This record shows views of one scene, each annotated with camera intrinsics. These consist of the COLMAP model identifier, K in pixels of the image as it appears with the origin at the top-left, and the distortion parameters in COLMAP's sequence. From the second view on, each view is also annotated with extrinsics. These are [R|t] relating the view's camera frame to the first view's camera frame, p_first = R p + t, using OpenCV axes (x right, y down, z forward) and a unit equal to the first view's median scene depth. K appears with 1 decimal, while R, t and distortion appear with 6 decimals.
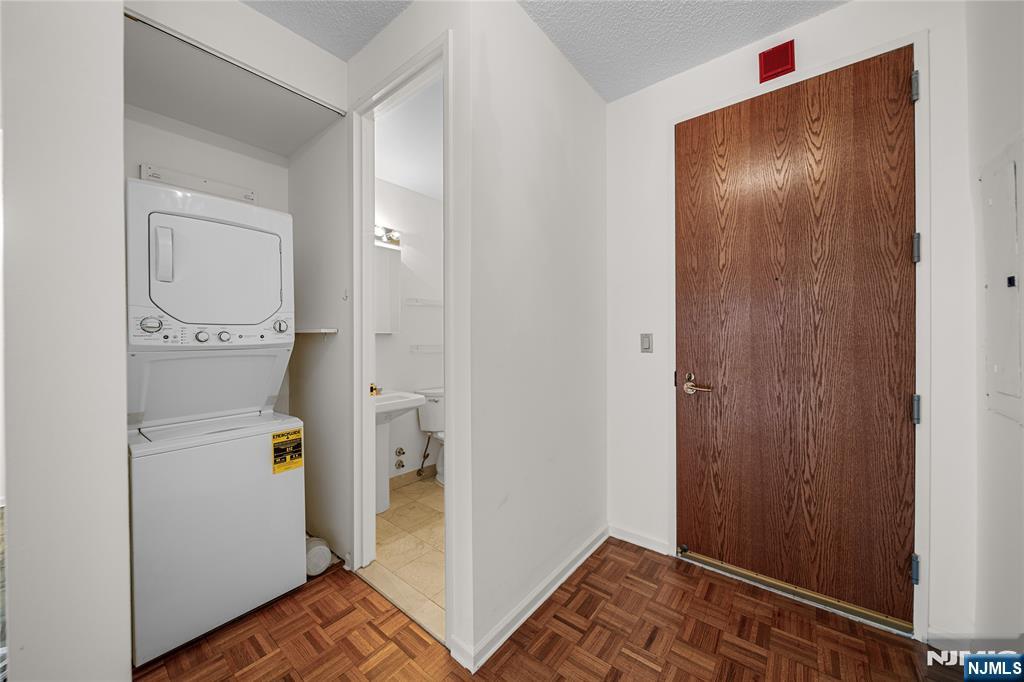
lens RADIAL K [[370.7, 0, 510.5], [0, 370.7, 340.6], [0, 0, 1]] dist [-0.002641, -0.000020]
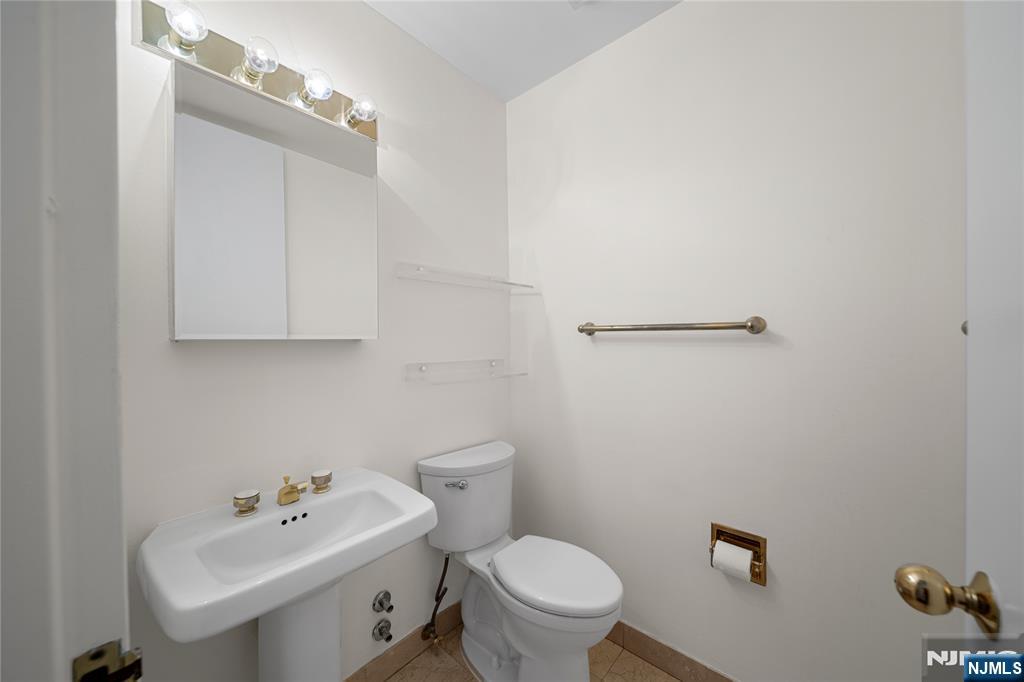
lens RADIAL K [[370.7, 0, 510.5], [0, 370.7, 340.6], [0, 0, 1]] dist [-0.002641, -0.000020]
pose [[0.998129, -0.007589, -0.060677, -0.107994], [0.007407, 0.999967, -0.003211, -0.015174], [0.060700, 0.002755, 0.998152, 0.533433]]
